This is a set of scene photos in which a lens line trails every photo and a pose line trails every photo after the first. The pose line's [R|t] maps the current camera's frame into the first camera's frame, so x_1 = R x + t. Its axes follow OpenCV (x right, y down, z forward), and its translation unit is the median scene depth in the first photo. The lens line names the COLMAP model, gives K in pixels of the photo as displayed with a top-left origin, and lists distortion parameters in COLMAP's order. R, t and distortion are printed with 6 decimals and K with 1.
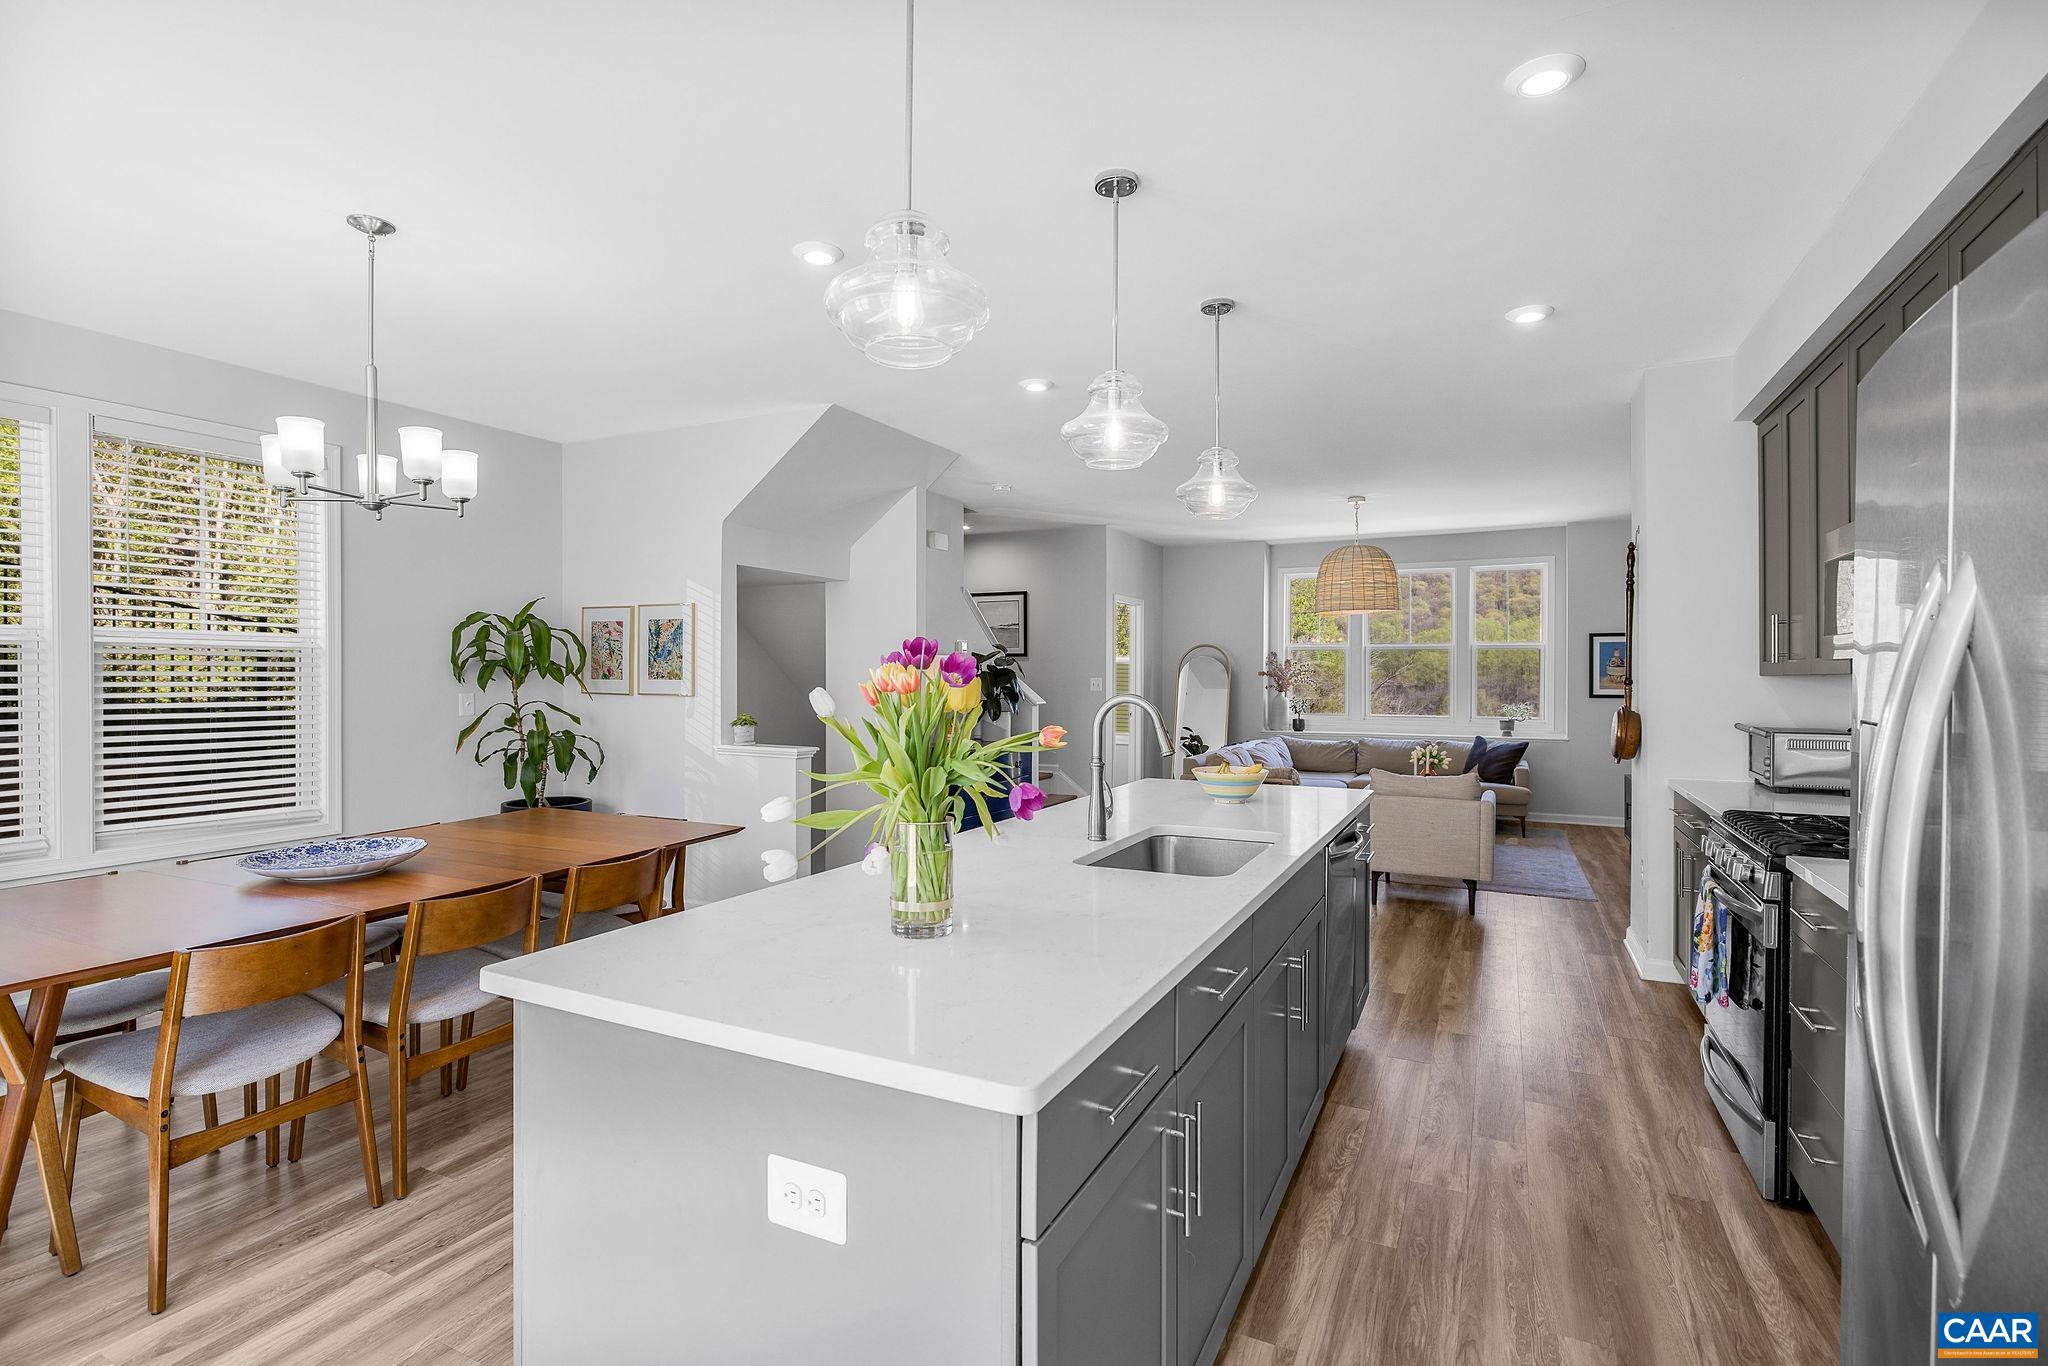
lens RADIAL K [[973.5, 0, 1024.6], [0, 973.5, 677.6], [0, 0, 1]] dist [-0.005076, 0.001402]
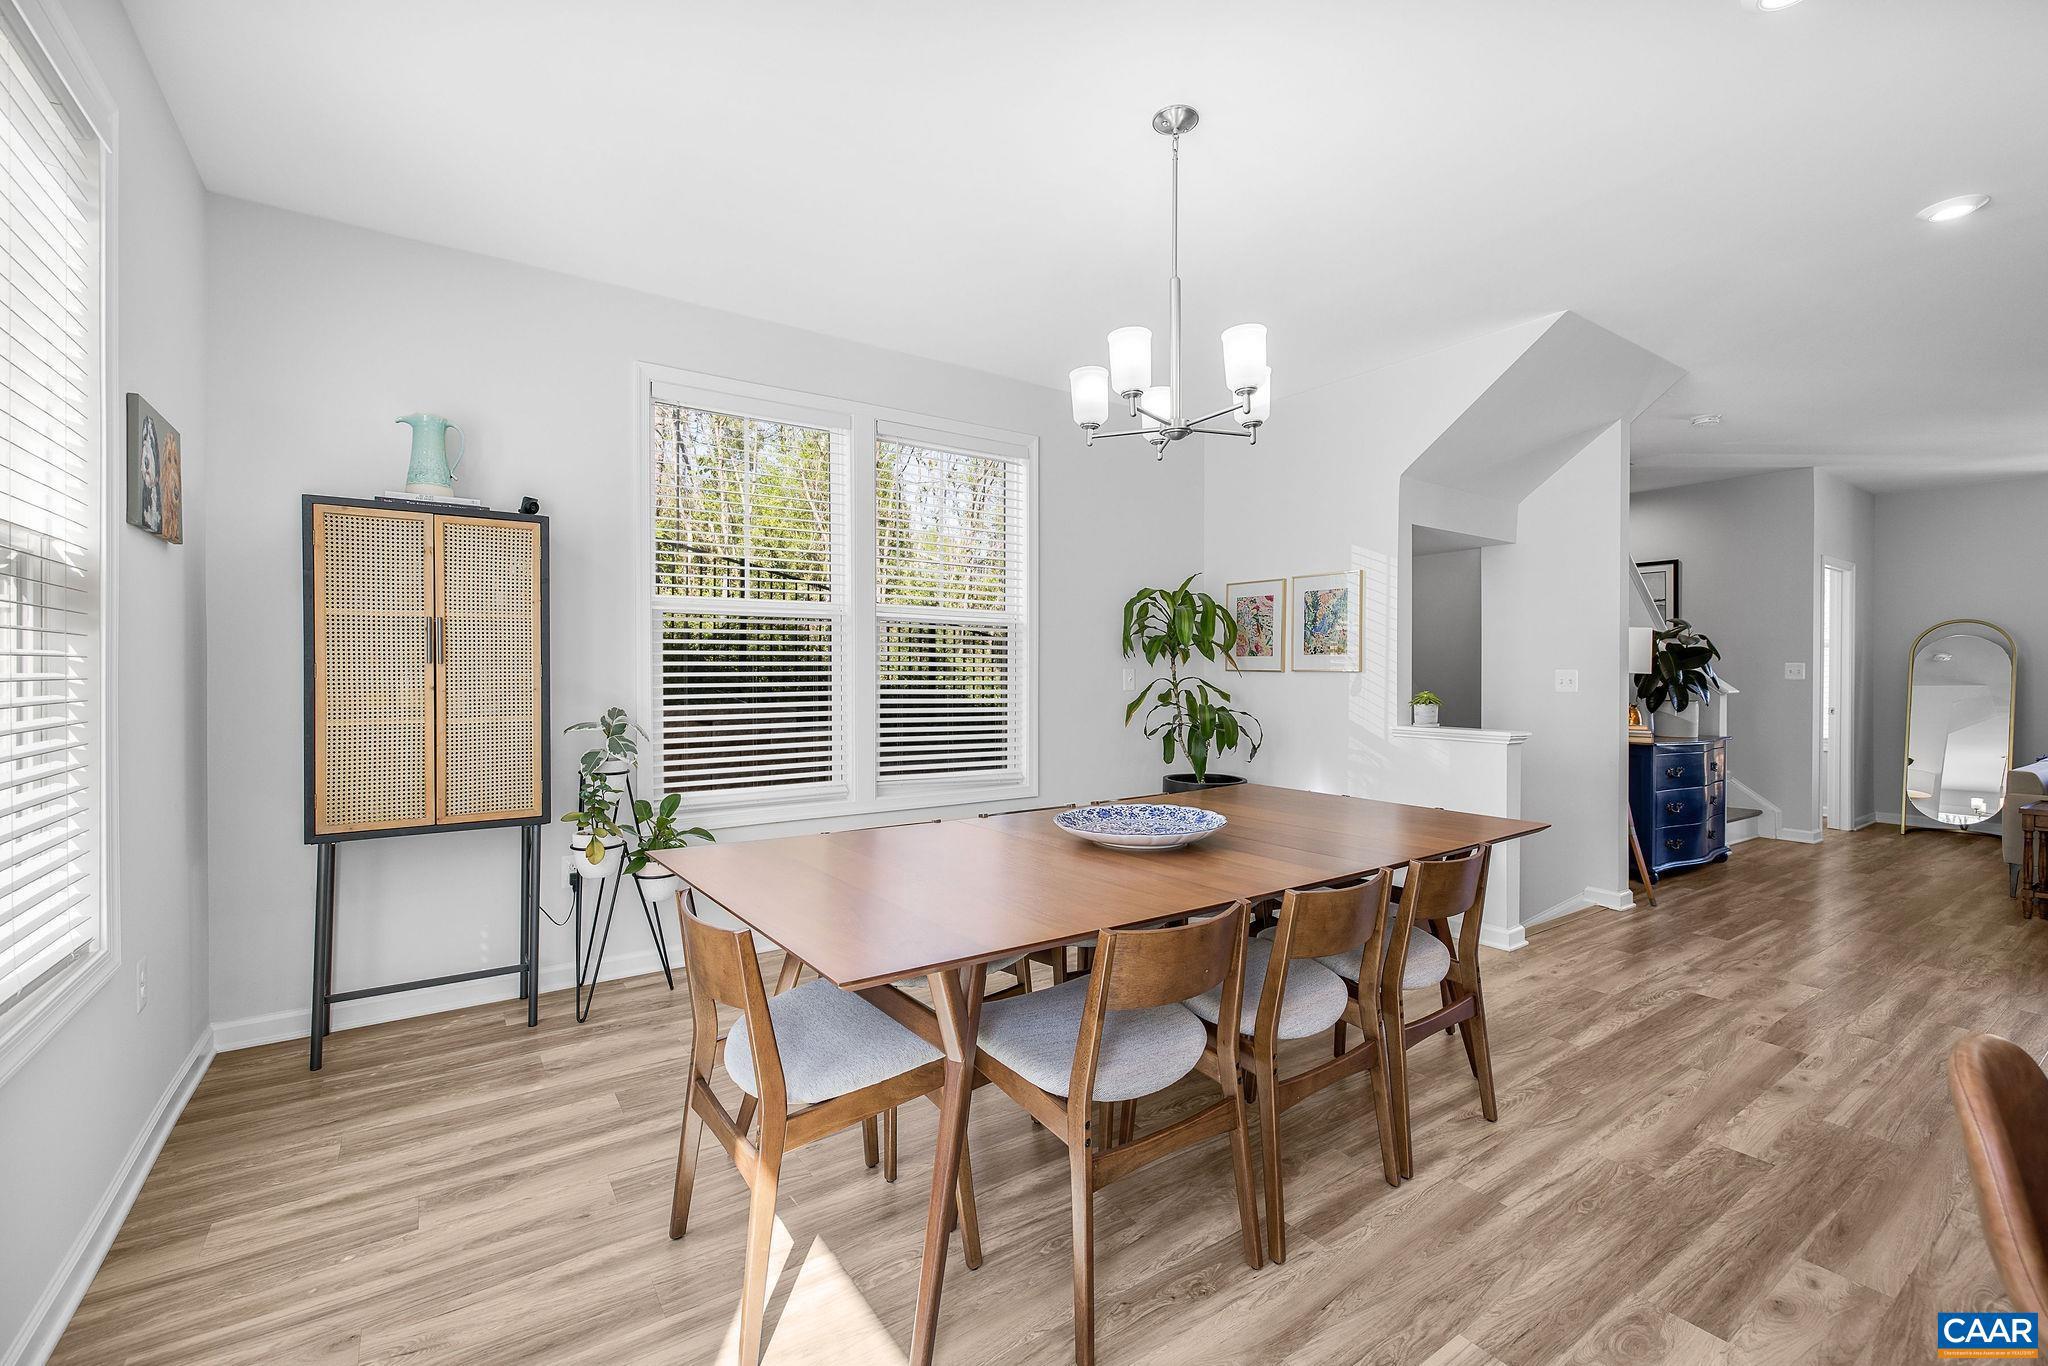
lens RADIAL K [[870.9, 0, 1010.3], [0, 870.9, 683.9], [0, 0, 1]] dist [-0.005041, 0.002203]
pose [[0.872206, 0.006218, -0.489099, -0.227942], [-0.004428, 0.999979, 0.004816, 0.027744], [0.489118, -0.002035, 0.872215, 0.126449]]
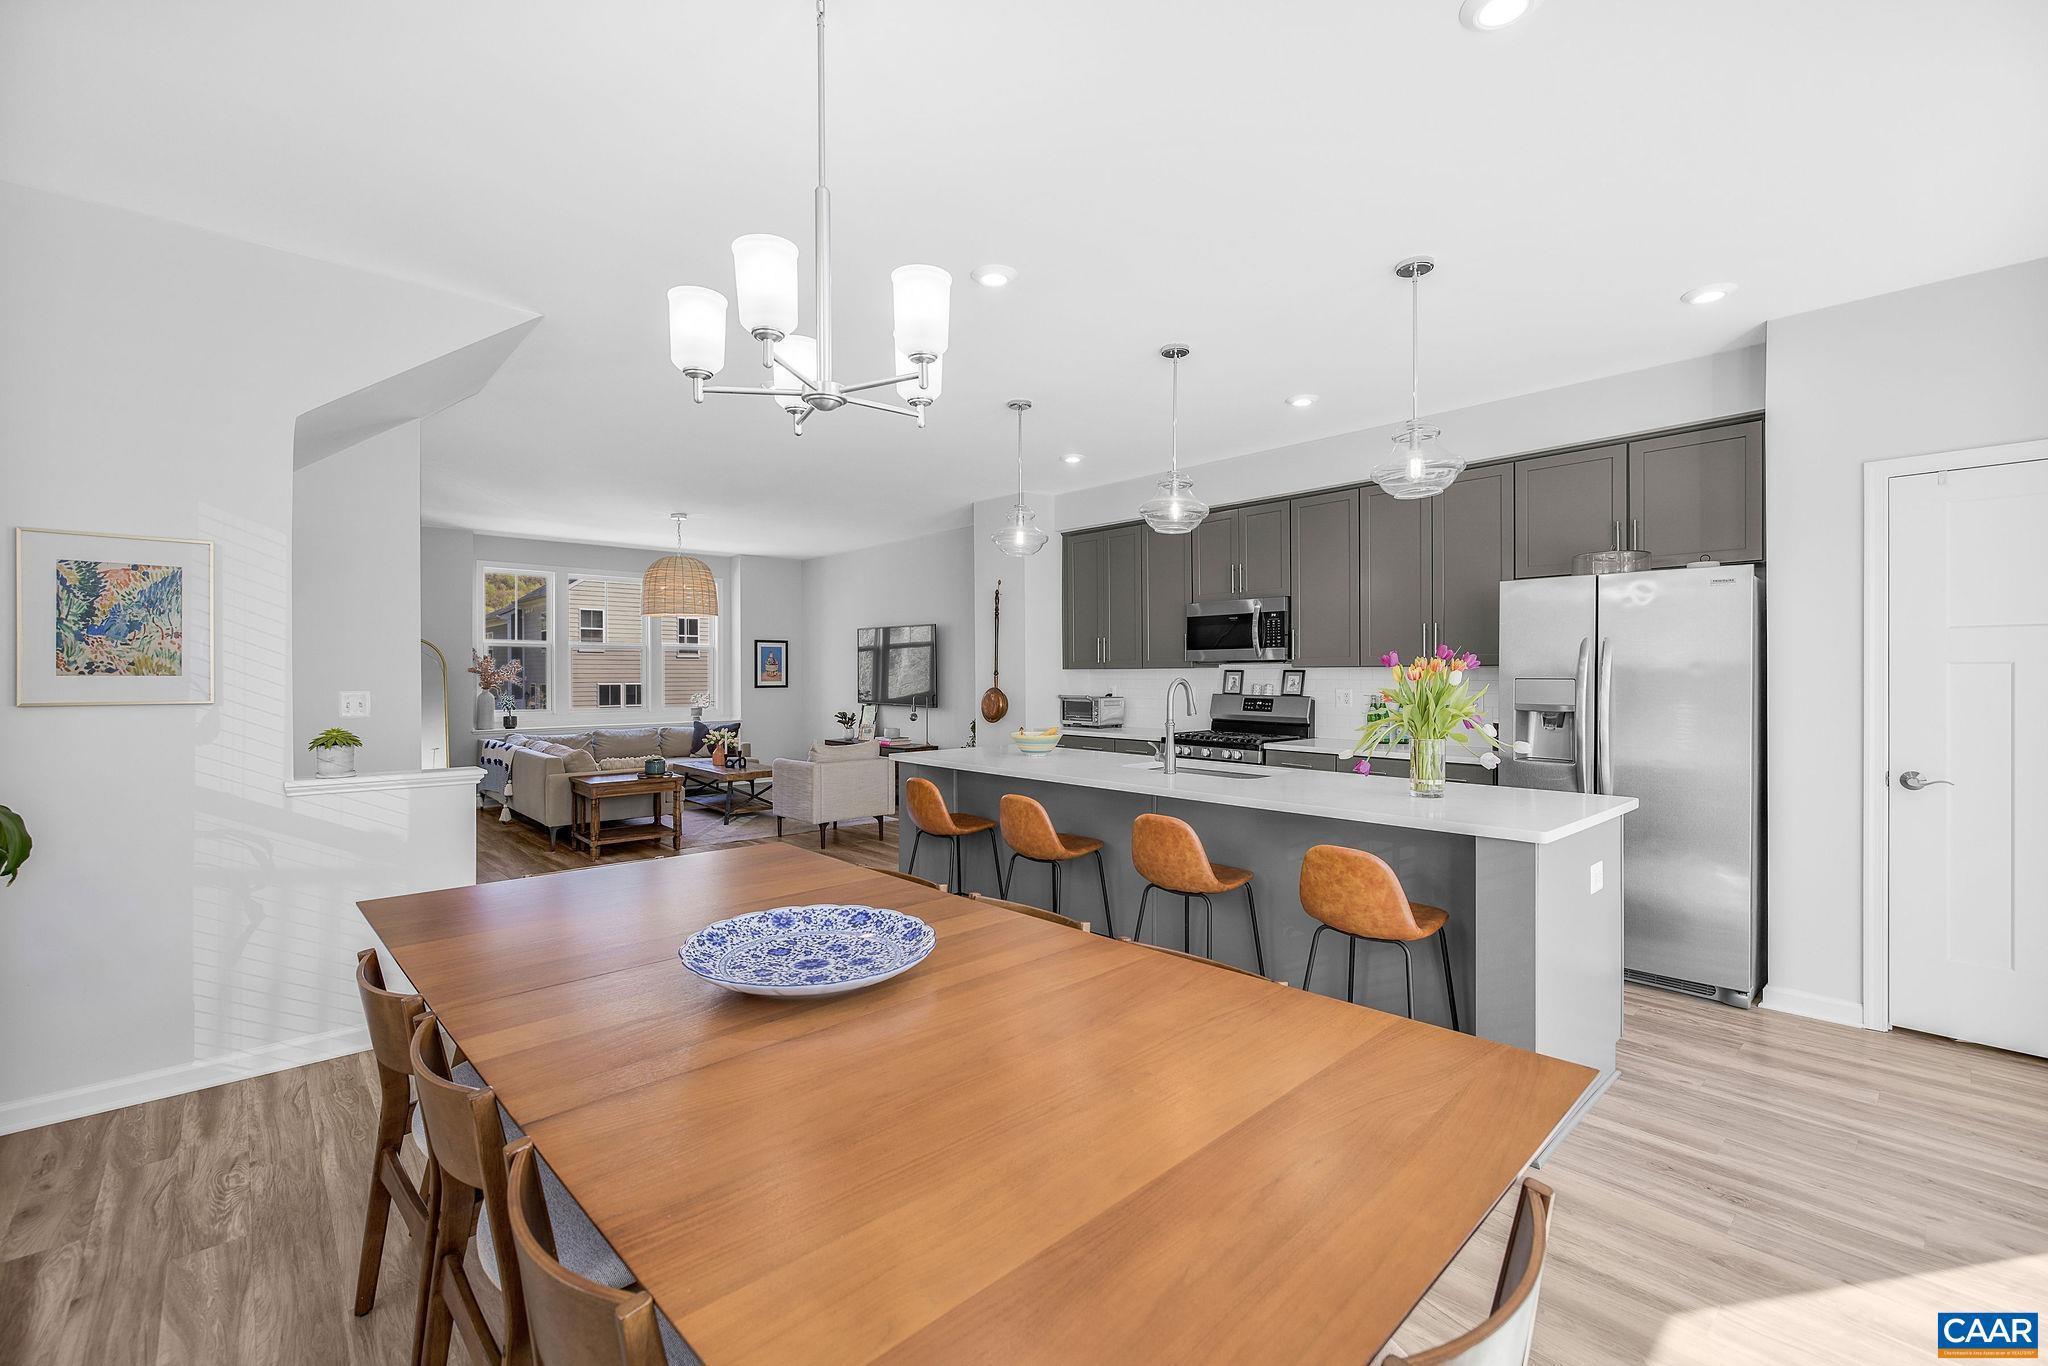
lens RADIAL K [[870.9, 0, 1015.6], [0, 870.9, 676.2], [0, 0, 1]] dist [-0.005041, 0.002203]
pose [[0.359793, -0.005981, 0.933013, -0.646896], [0.006315, 0.999972, 0.003974, 0.003152], [-0.933011, 0.004462, 0.359821, 0.378924]]
